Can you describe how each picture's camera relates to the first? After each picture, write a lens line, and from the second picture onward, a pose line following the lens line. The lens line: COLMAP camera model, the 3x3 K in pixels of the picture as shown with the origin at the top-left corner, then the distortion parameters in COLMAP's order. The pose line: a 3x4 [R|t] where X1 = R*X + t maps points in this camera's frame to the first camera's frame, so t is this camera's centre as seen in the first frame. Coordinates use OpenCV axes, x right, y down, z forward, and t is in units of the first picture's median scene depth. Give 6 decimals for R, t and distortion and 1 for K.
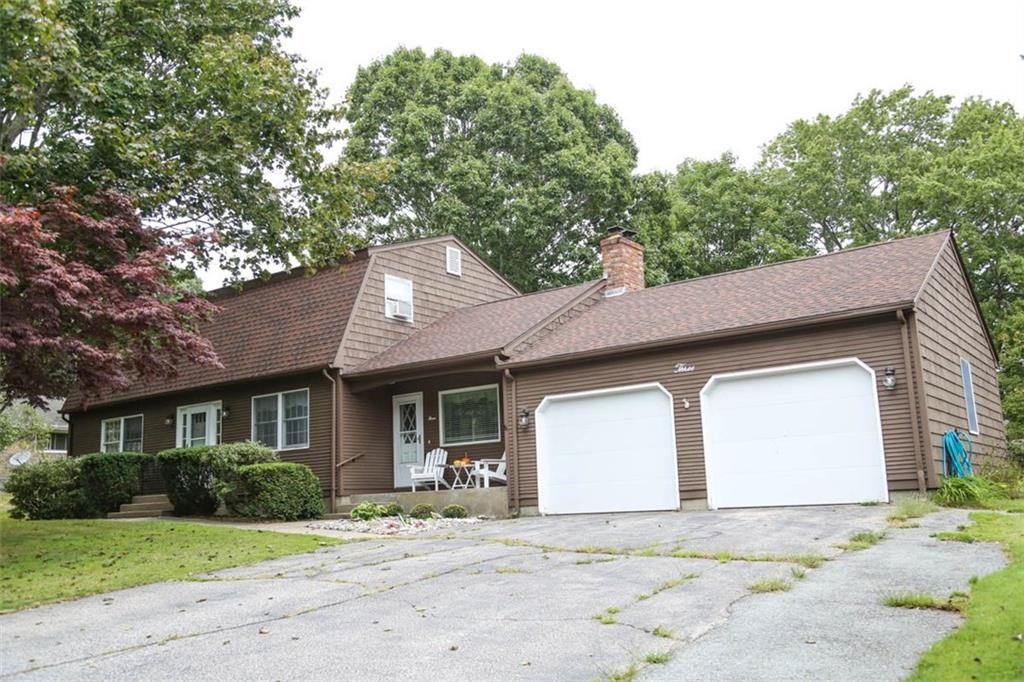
lens RADIAL K [[897.6, 0, 512.0], [0, 897.6, 341.0], [0, 0, 1]] dist [-0.010432, -0.001460]
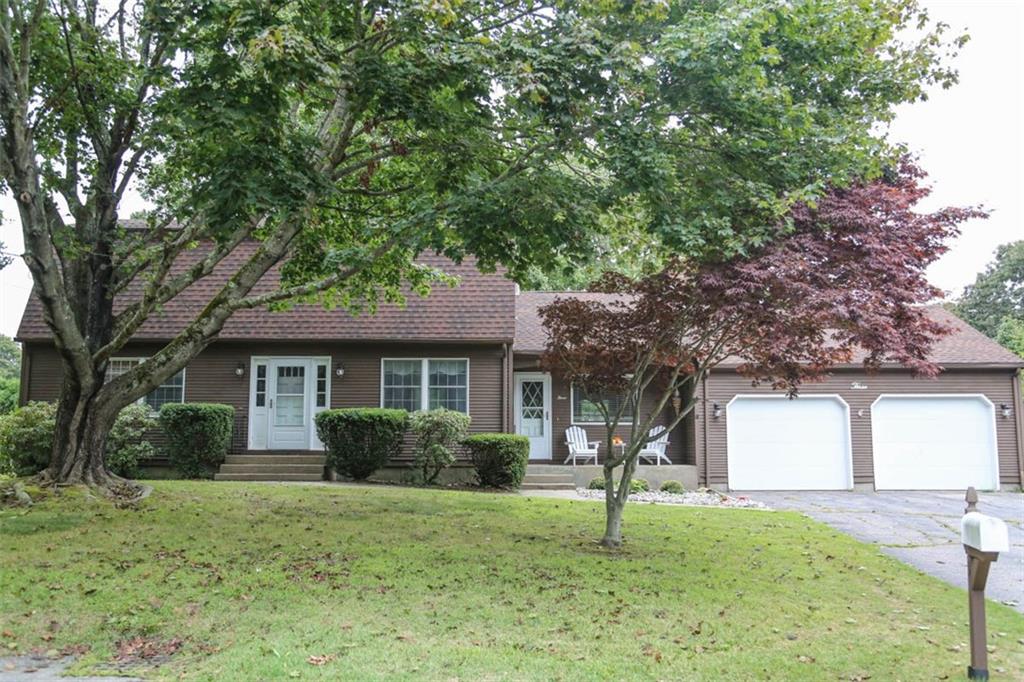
lens RADIAL K [[897.6, 0, 512.0], [0, 897.6, 341.0], [0, 0, 1]] dist [-0.010432, -0.001460]
pose [[0.815084, 0.116675, 0.567472, -0.771238], [-0.137899, 0.990431, -0.005567, 0.032380], [-0.562692, -0.073717, 0.823374, 0.143274]]
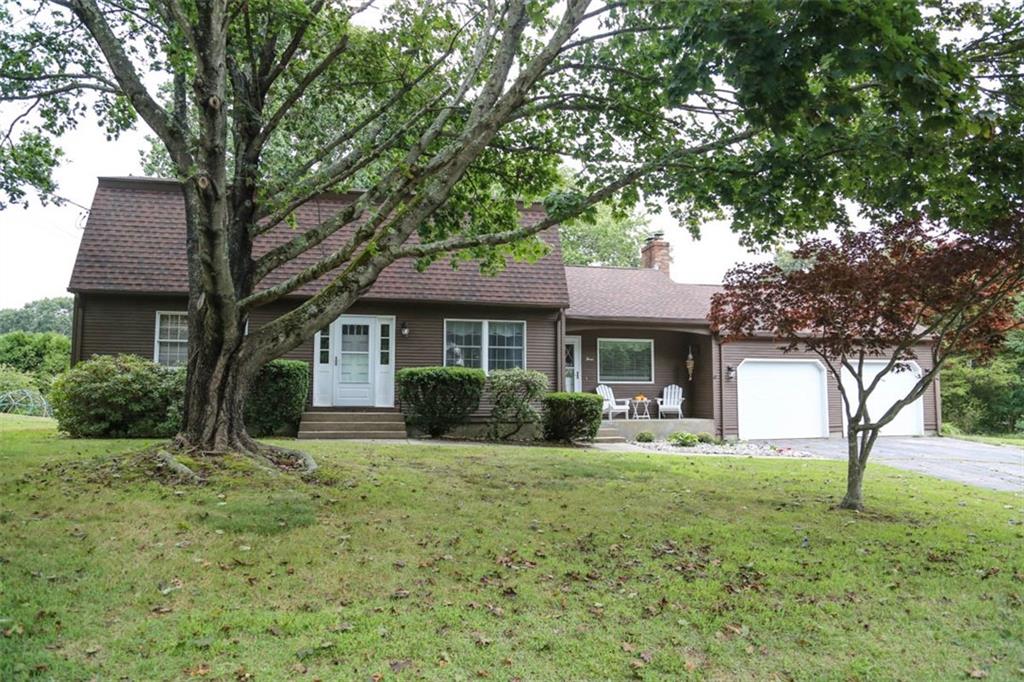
lens RADIAL K [[685.8, 0, 512.0], [0, 685.8, 341.0], [0, 0, 1]] dist [-0.098142, 0.003914]
pose [[0.668717, 0.110216, 0.735303, -0.849941], [-0.161185, 0.986923, -0.001344, 0.080611], [-0.725835, -0.117621, 0.677738, 0.455792]]
